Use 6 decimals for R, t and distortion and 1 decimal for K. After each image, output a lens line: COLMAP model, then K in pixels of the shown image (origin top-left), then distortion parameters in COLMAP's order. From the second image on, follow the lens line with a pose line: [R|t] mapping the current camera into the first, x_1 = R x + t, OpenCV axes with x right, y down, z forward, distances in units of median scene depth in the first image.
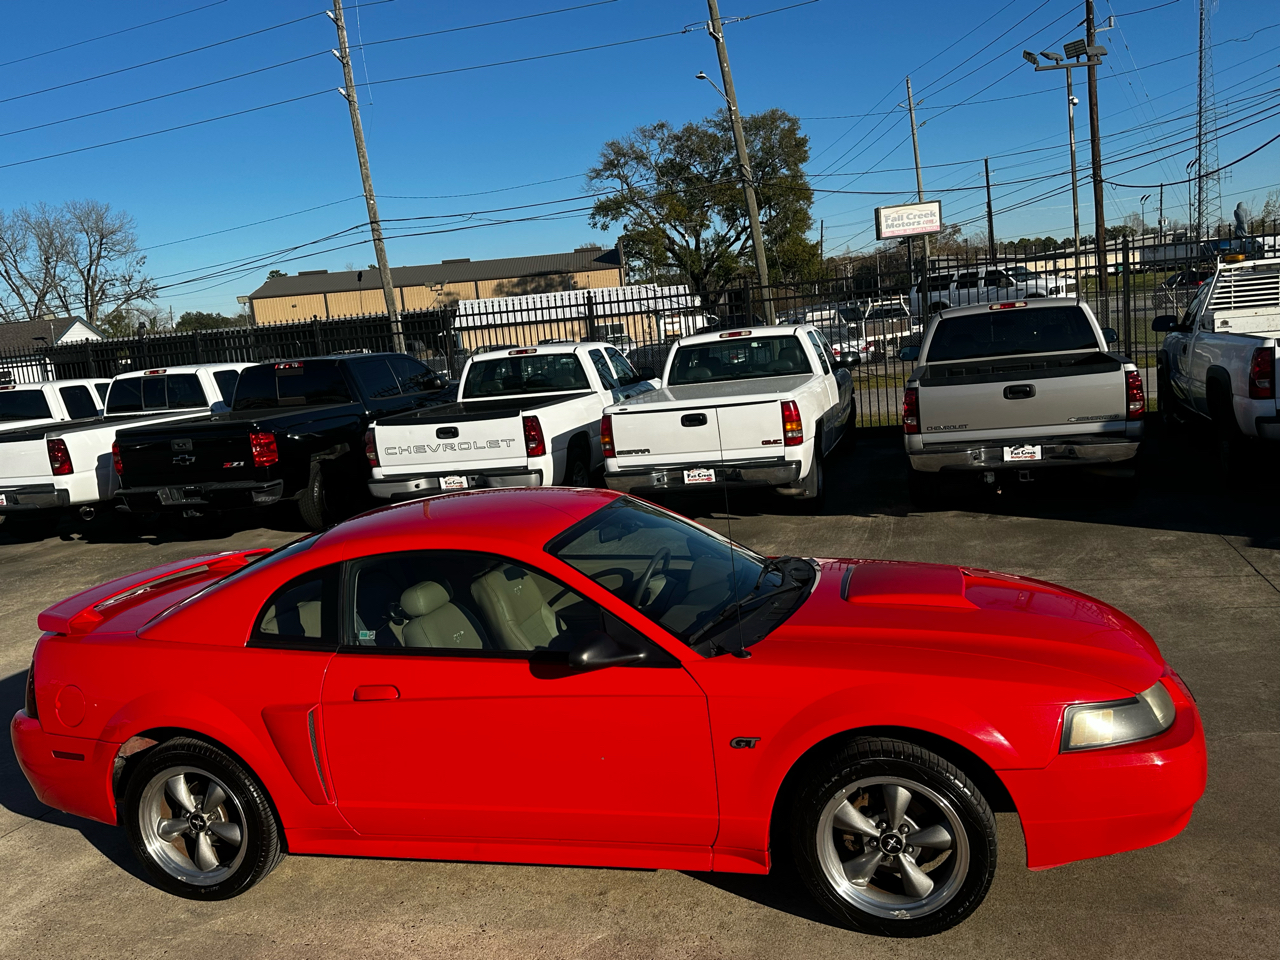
lens RADIAL K [[1049.5, 0, 650.1], [0, 1049.5, 480.7], [0, 0, 1]] dist [0.098276, -0.140642]
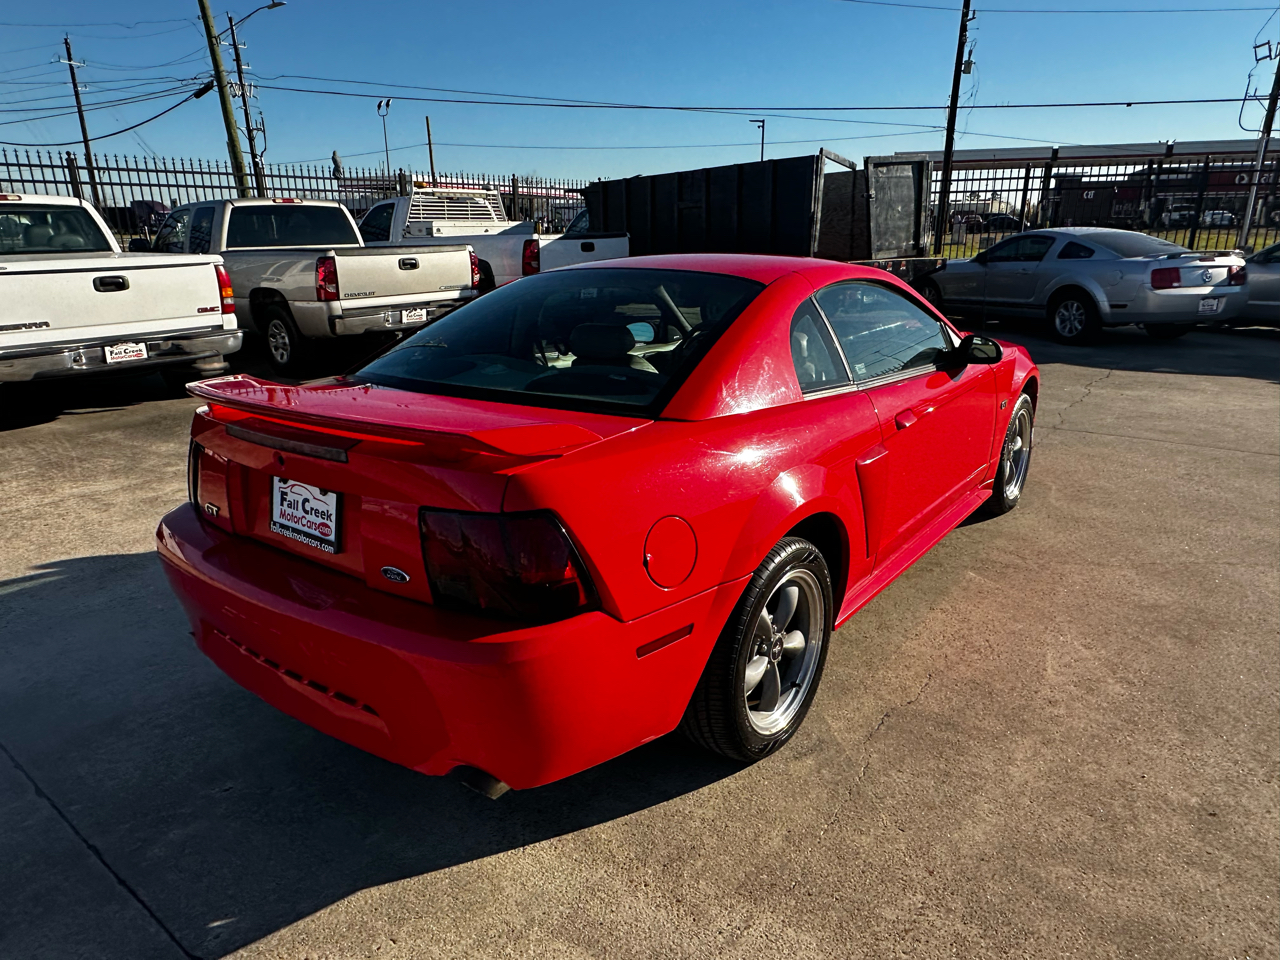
lens RADIAL K [[817.5, 0, 634.5], [0, 817.5, 487.1], [0, 0, 1]] dist [-0.007355, 0.003462]
pose [[0.396635, -0.189269, 0.898253, -0.375007], [0.112595, 0.981156, 0.157020, 0.042211], [-0.911045, 0.038860, 0.410472, 0.333987]]
